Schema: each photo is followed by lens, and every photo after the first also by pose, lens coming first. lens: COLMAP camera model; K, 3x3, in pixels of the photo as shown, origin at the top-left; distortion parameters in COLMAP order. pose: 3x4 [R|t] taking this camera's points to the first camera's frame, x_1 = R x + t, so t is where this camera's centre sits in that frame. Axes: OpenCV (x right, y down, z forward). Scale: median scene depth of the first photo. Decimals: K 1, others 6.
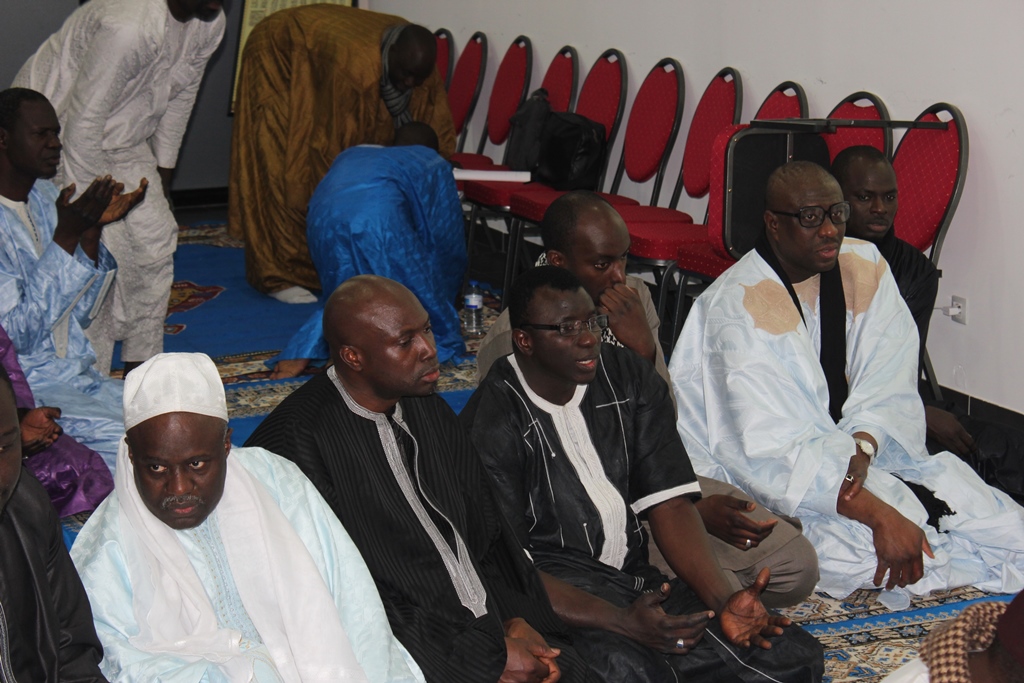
lens RADIAL K [[2501.8, 0, 512.0], [0, 2501.8, 341.5], [0, 0, 1]] dist [0.032486, -0.076042]
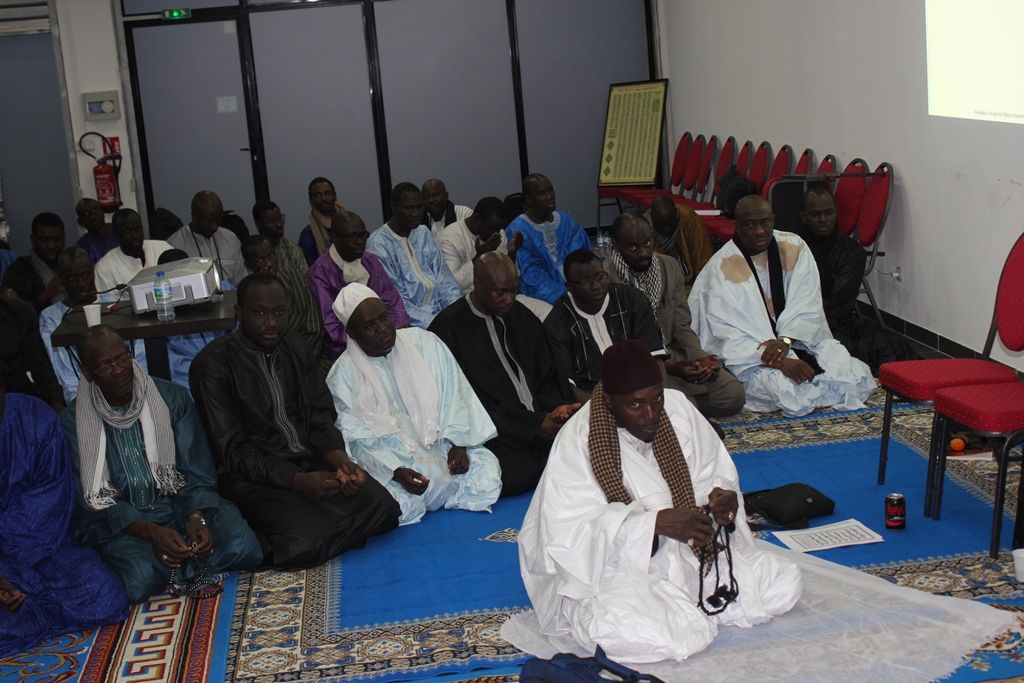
lens RADIAL K [[1539.6, 0, 512.0], [0, 1539.6, 341.5], [0, 0, 1]] dist [-0.032000, 0.079538]
pose [[0.962443, -0.009832, -0.271307, 0.263790], [0.010677, 0.999942, 0.001638, 0.040431], [0.271275, -0.004473, 0.962492, -0.220079]]
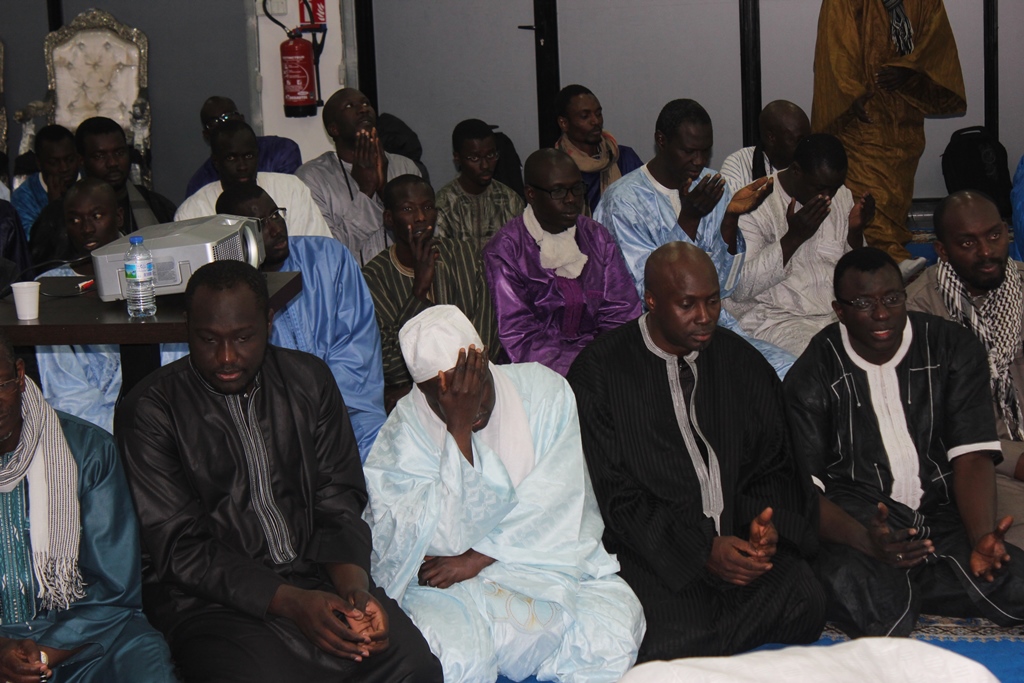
lens RADIAL K [[2483.4, 0, 512.0], [0, 2483.4, 341.5], [0, 0, 1]] dist [0.022591, 1.421155]
pose [[0.864335, 0.071189, -0.497853, 0.400941], [-0.073814, 0.997168, 0.014438, 0.009024], [0.497470, 0.024270, 0.867141, -0.094528]]
